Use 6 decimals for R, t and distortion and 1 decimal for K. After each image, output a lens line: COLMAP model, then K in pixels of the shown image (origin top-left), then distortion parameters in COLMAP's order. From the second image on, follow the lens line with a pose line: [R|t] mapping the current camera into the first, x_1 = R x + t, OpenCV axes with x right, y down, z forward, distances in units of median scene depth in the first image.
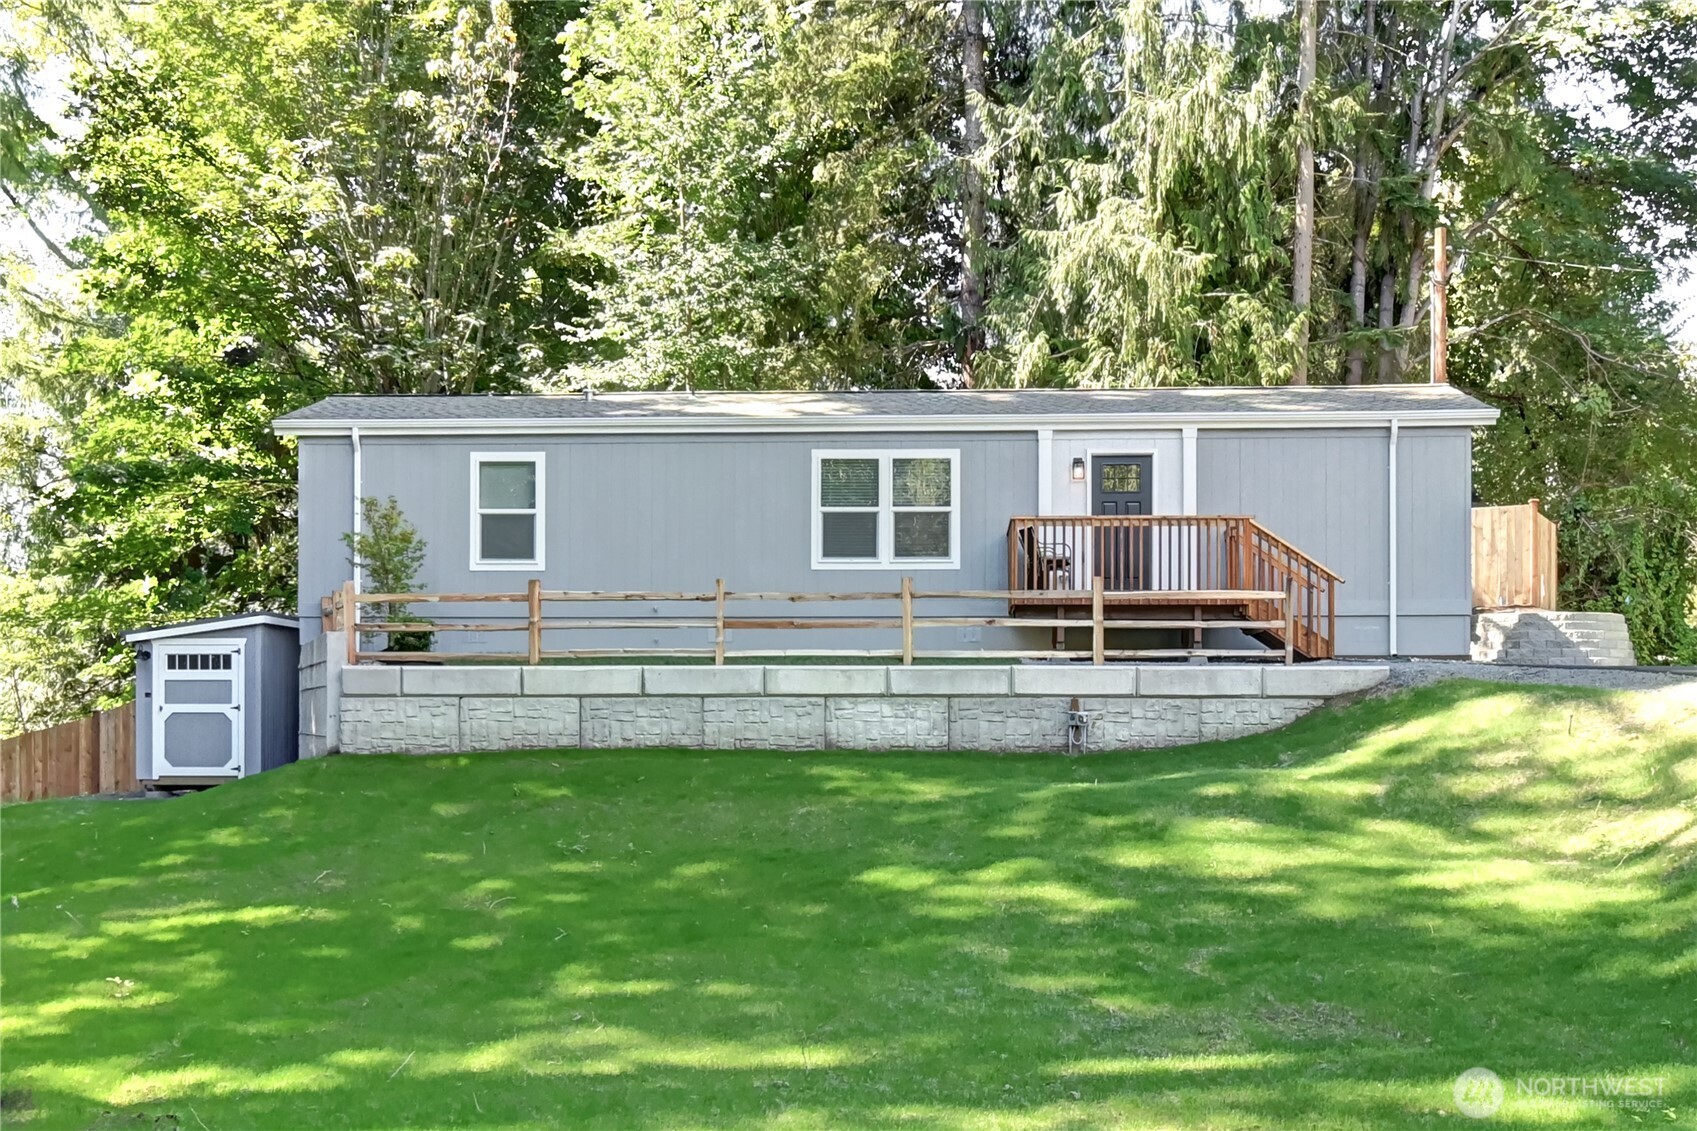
lens RADIAL K [[1752.0, 0, 825.6], [0, 1752.0, 692.2], [0, 0, 1]] dist [0.011738, 0.000000]
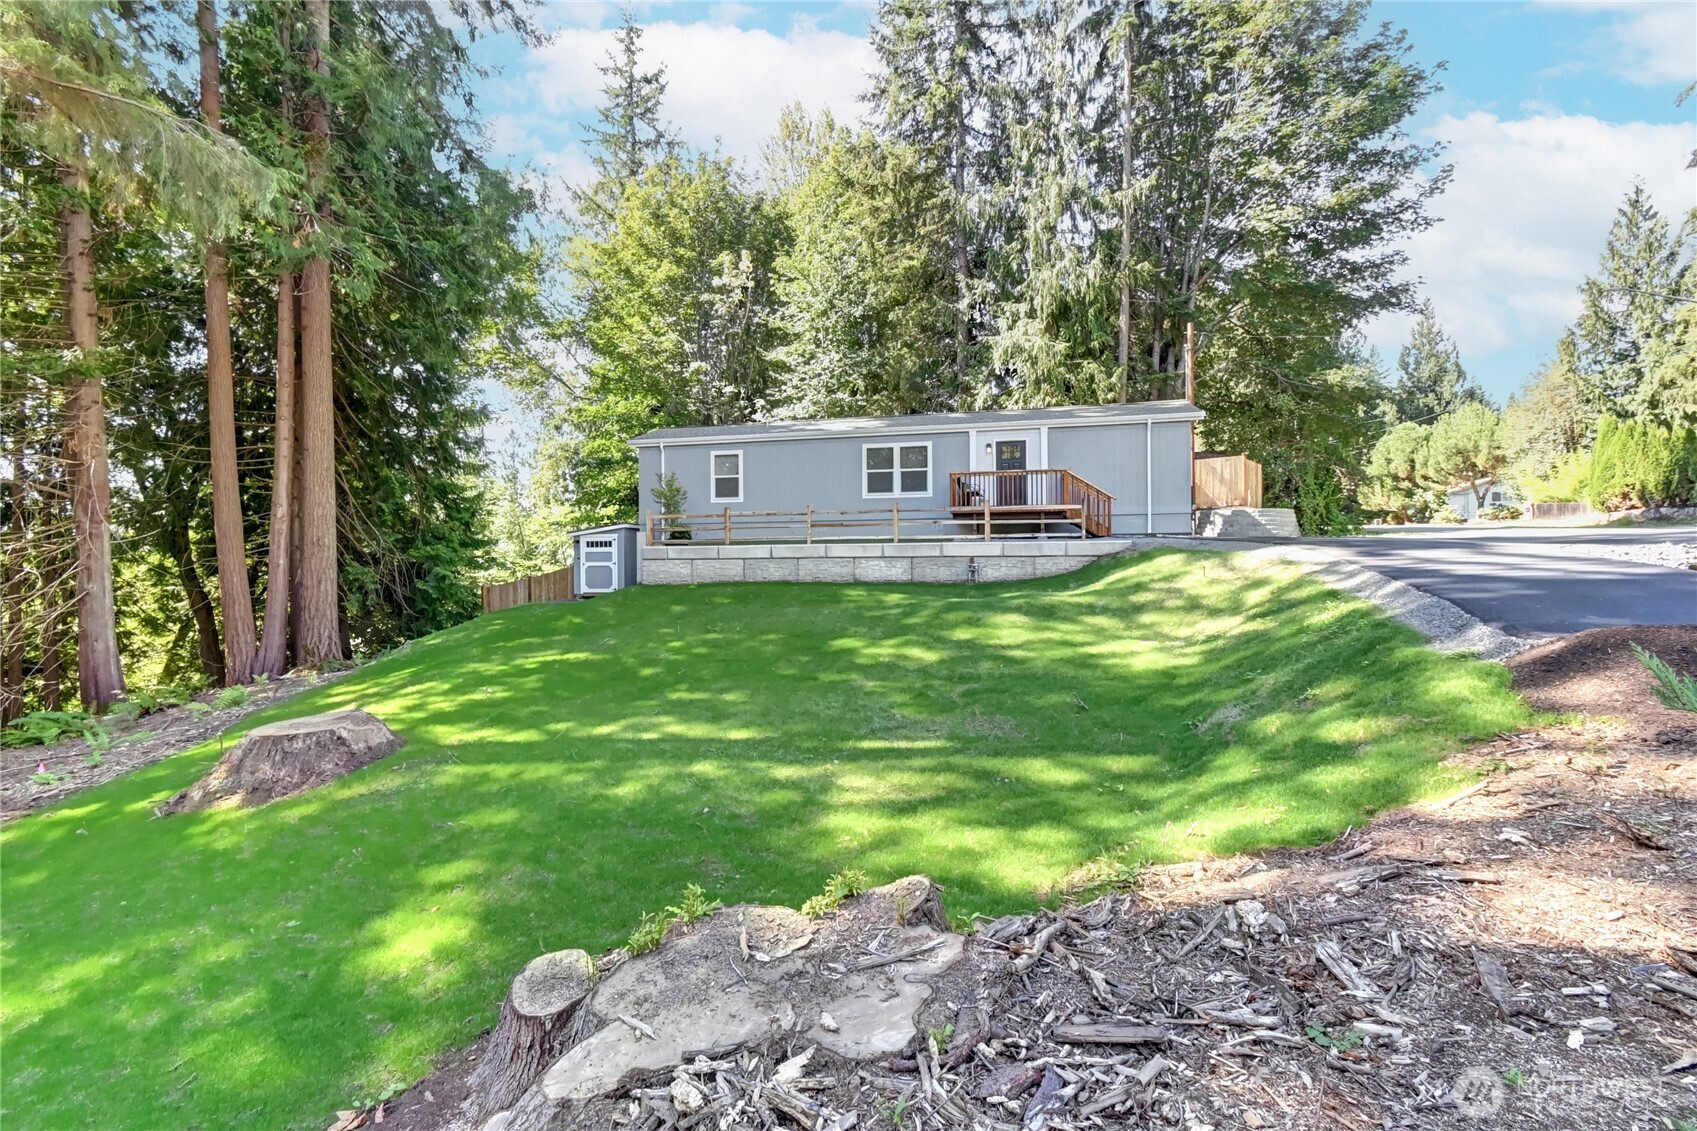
lens RADIAL K [[770.9, 0, 810.5], [0, 770.9, 554.0], [0, 0, 1]] dist [0.008989, -0.003280]
pose [[0.981395, -0.008405, -0.191817, 0.113816], [0.010647, 0.999887, 0.010658, -0.011254], [0.191706, -0.012502, 0.981373, 0.032179]]
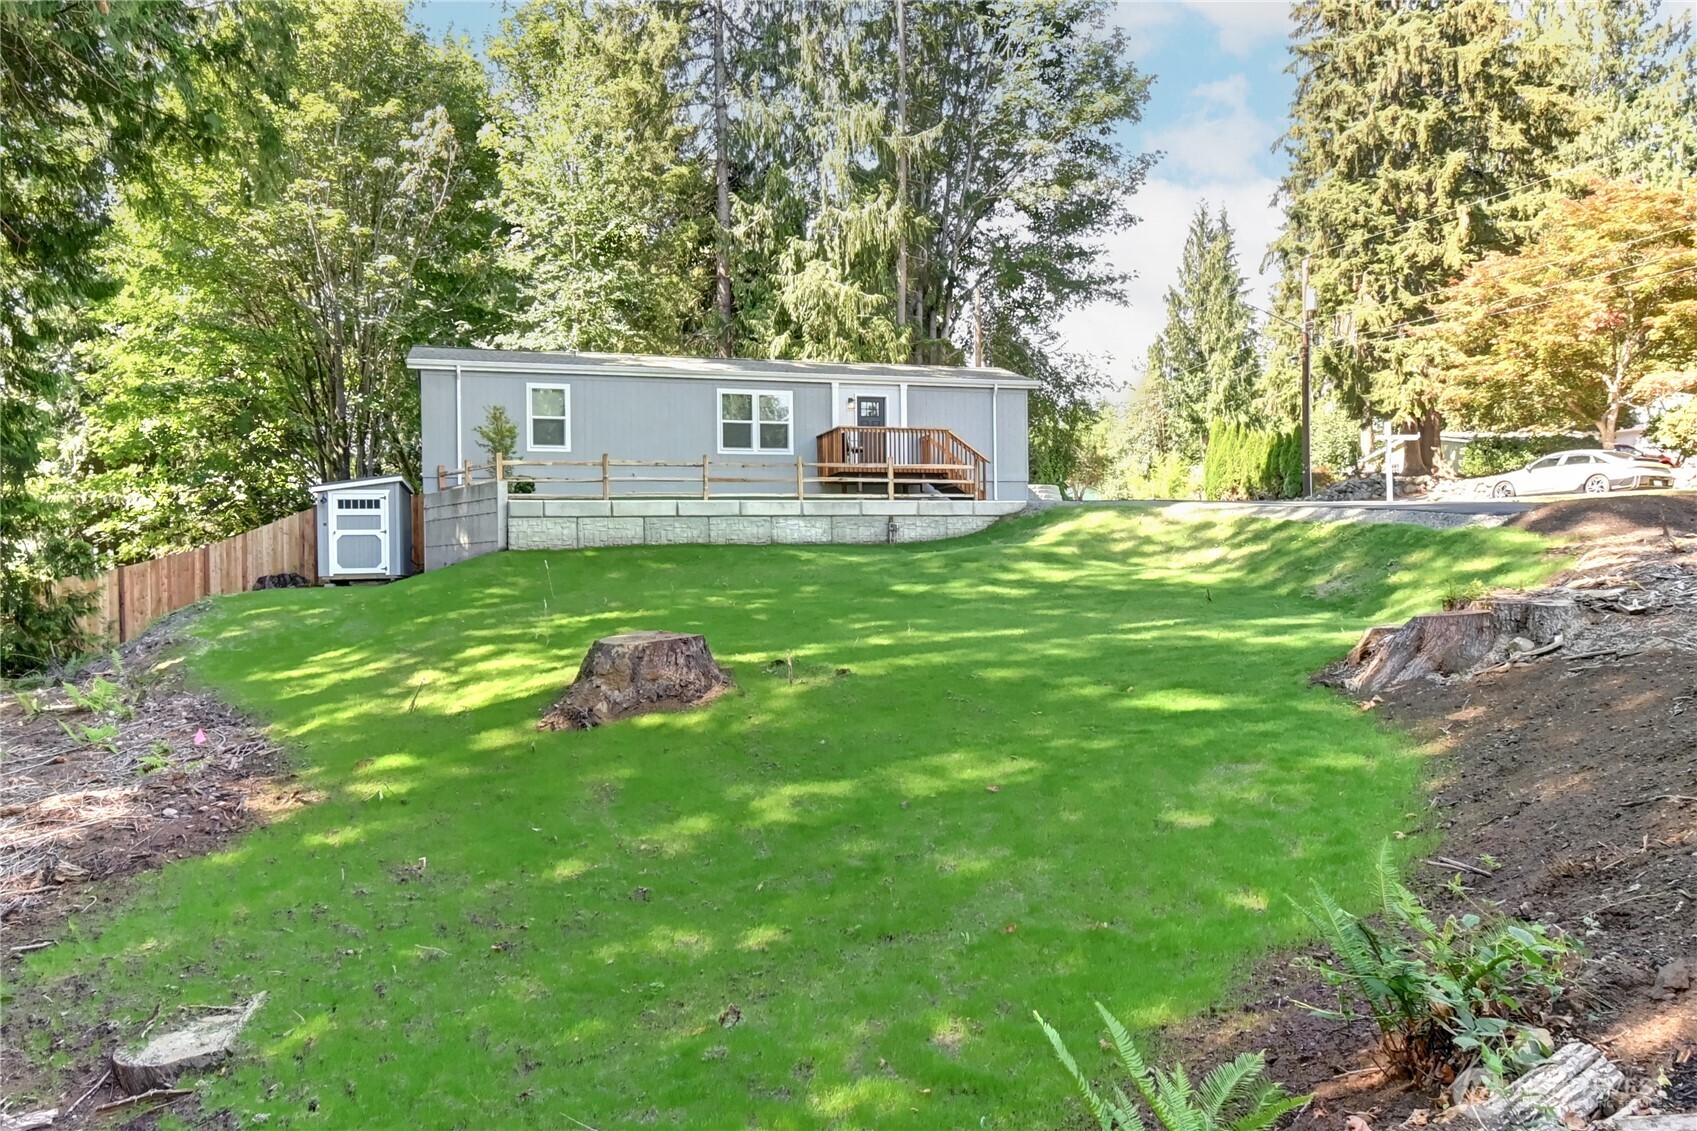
lens RADIAL K [[1082.6, 0, 852.1], [0, 1082.6, 567.8], [0, 0, 1]] dist [0.006417, -0.001835]
pose [[0.935857, -0.022203, 0.351681, -0.279682], [0.018621, 0.999735, 0.013565, 0.036815], [-0.351888, -0.006147, 0.936022, -0.111489]]
